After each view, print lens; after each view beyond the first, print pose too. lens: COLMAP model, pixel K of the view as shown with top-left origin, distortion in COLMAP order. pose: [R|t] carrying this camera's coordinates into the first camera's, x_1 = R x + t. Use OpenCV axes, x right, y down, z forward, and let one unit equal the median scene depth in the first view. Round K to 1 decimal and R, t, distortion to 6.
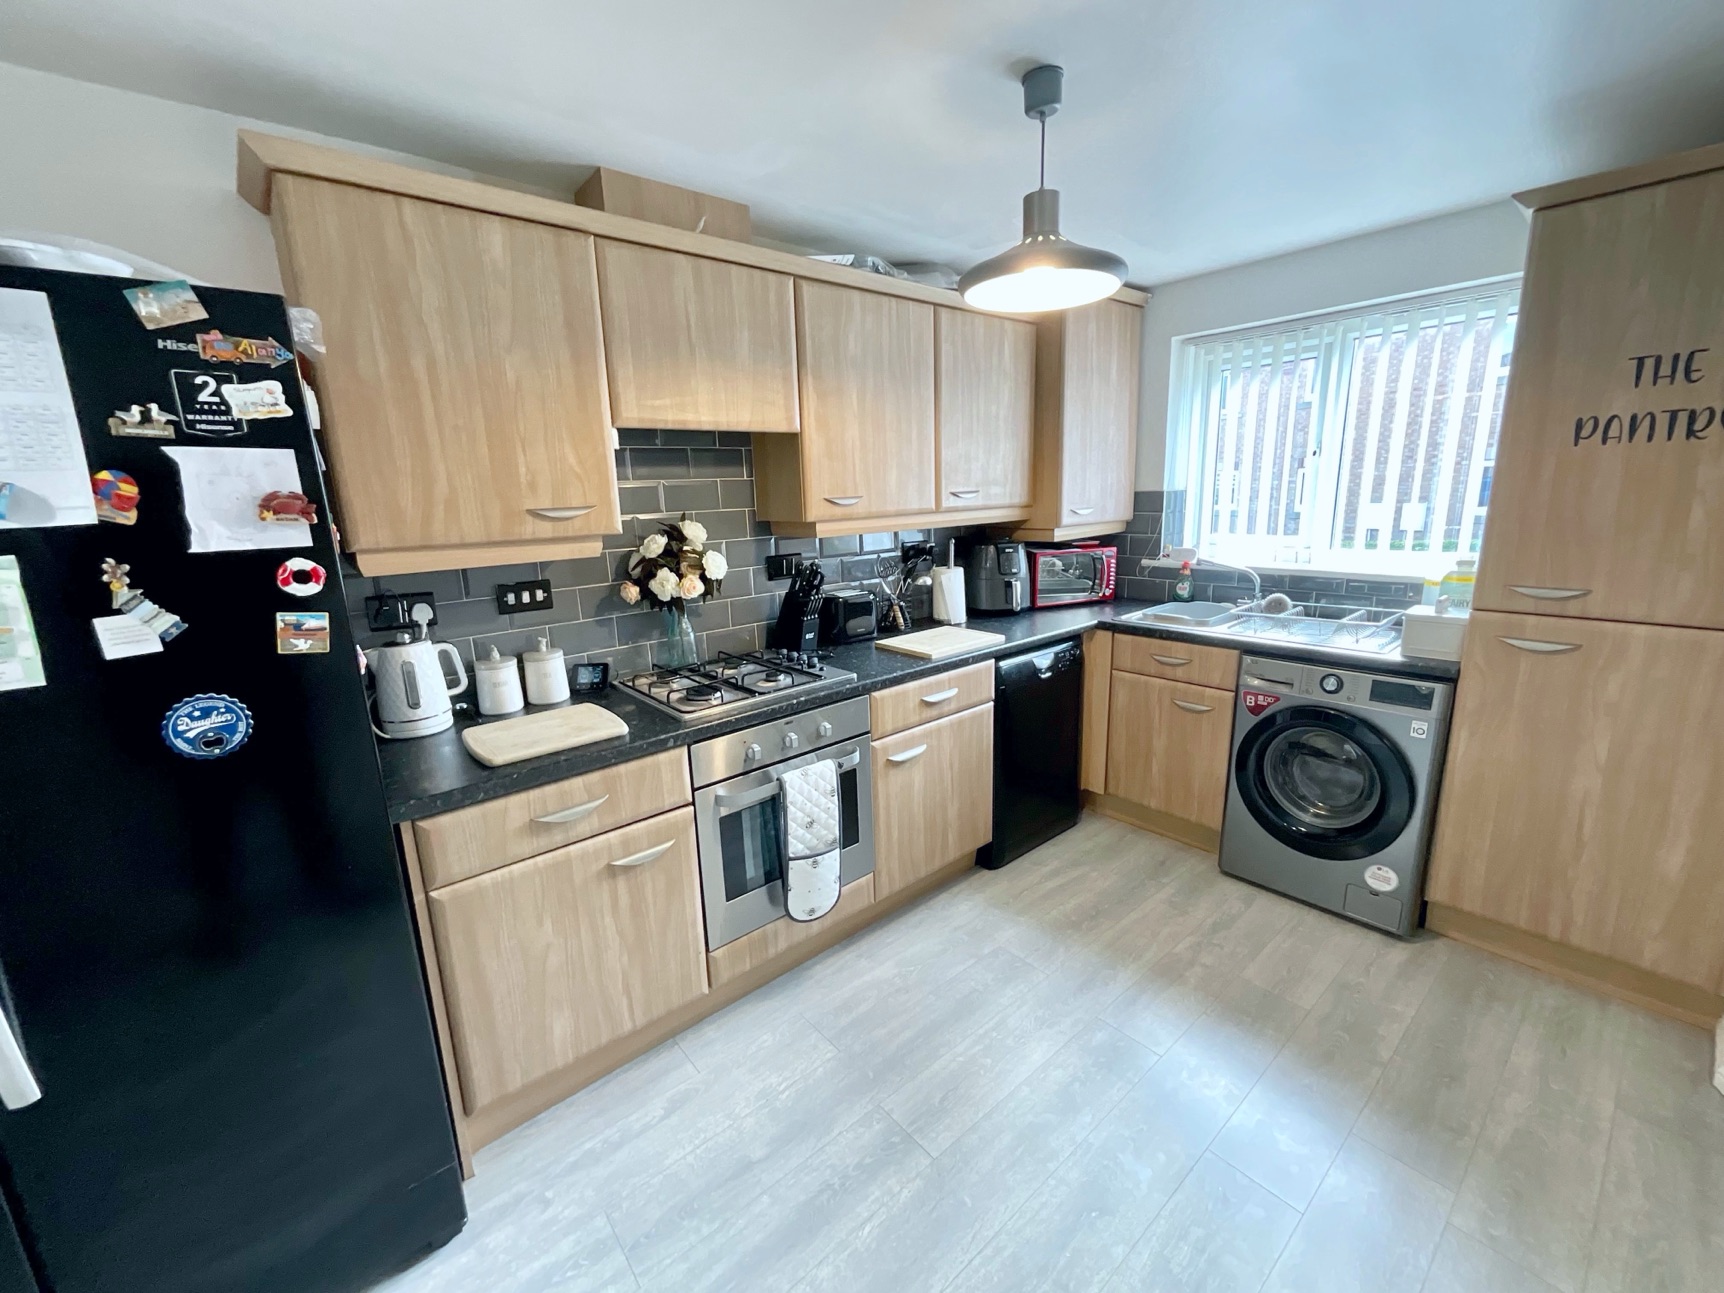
lens RADIAL K [[695.6, 0, 863.5], [0, 695.6, 642.6], [0, 0, 1]] dist [-0.004880, 0.001603]
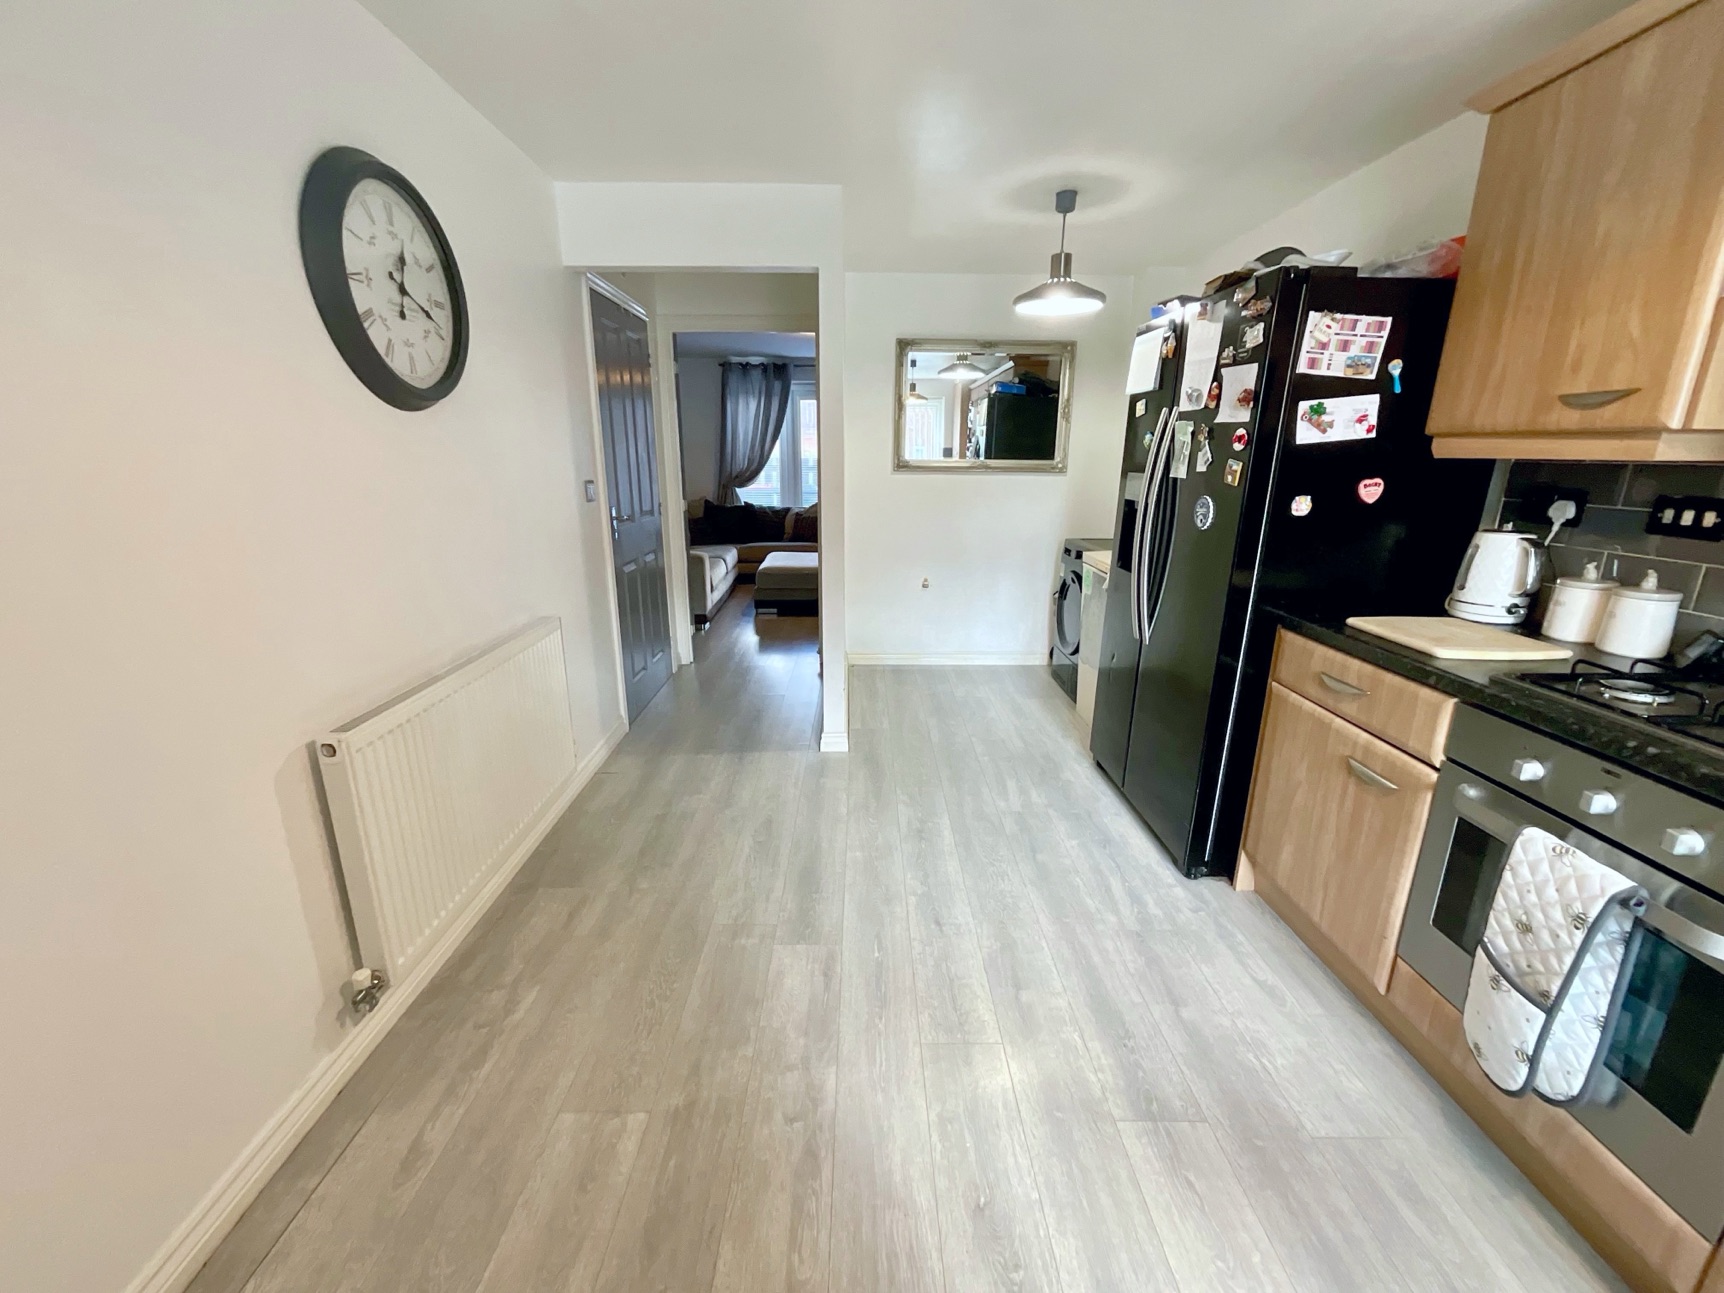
lens RADIAL K [[695.6, 0, 857.0], [0, 695.6, 647.5], [0, 0, 1]] dist [-0.004880, 0.001603]
pose [[-0.642823, 0.235267, -0.728991, 0.717179], [-0.150253, 0.894454, 0.421159, -0.129628], [0.751134, 0.380264, -0.539626, 0.847033]]
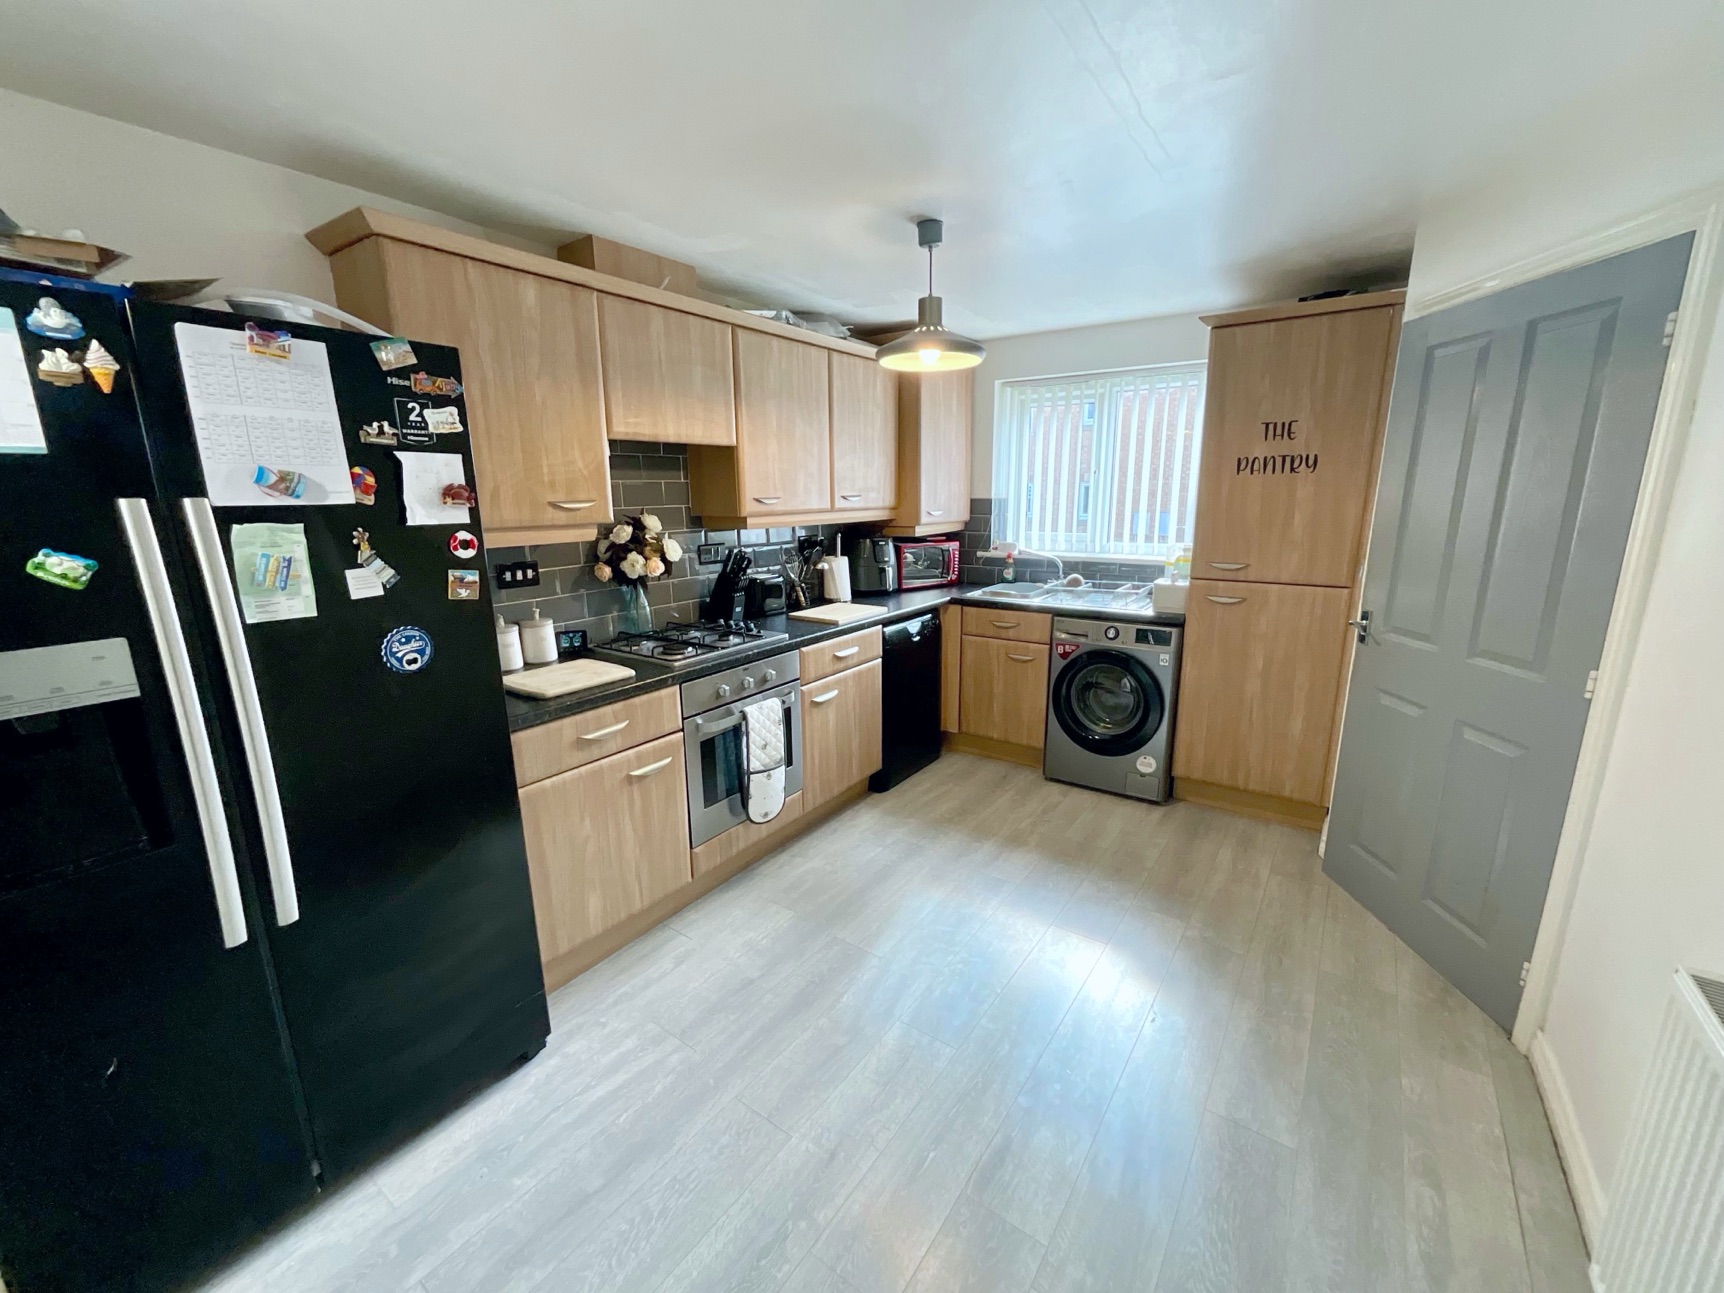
lens RADIAL K [[695.6, 0, 866.4], [0, 695.6, 642.8], [0, 0, 1]] dist [-0.004880, 0.001603]
pose [[0.967272, -0.032629, 0.251637, -0.228608], [0.034308, 0.999409, -0.002287, 0.080839], [-0.251413, 0.010845, 0.967819, -0.338487]]
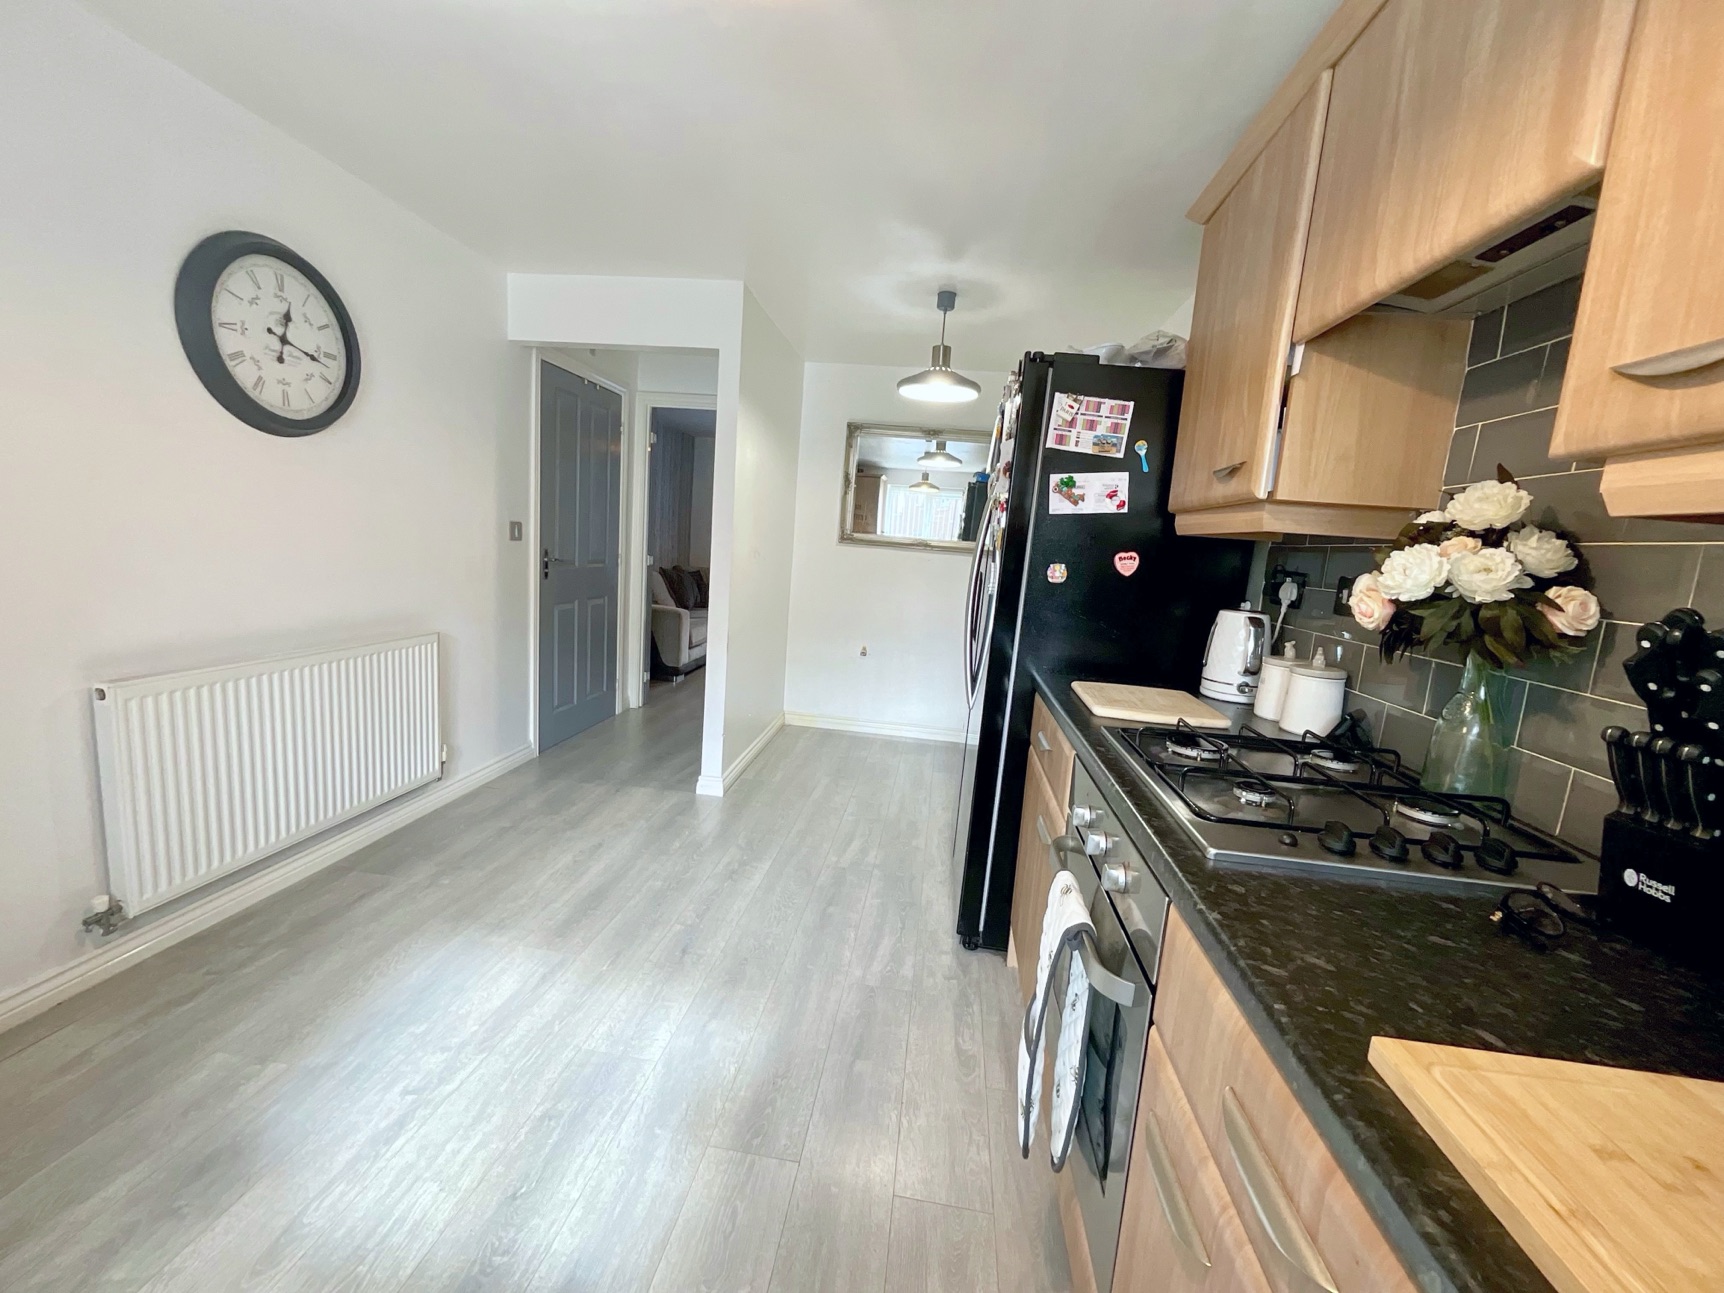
lens RADIAL K [[695.6, 0, 863.4], [0, 695.6, 650.3], [0, 0, 1]] dist [-0.004880, 0.001603]
pose [[-0.736279, 0.082190, -0.671669, 0.429841], [-0.196196, 0.924030, 0.328139, -0.165212], [0.647612, 0.373380, -0.664219, 1.268183]]
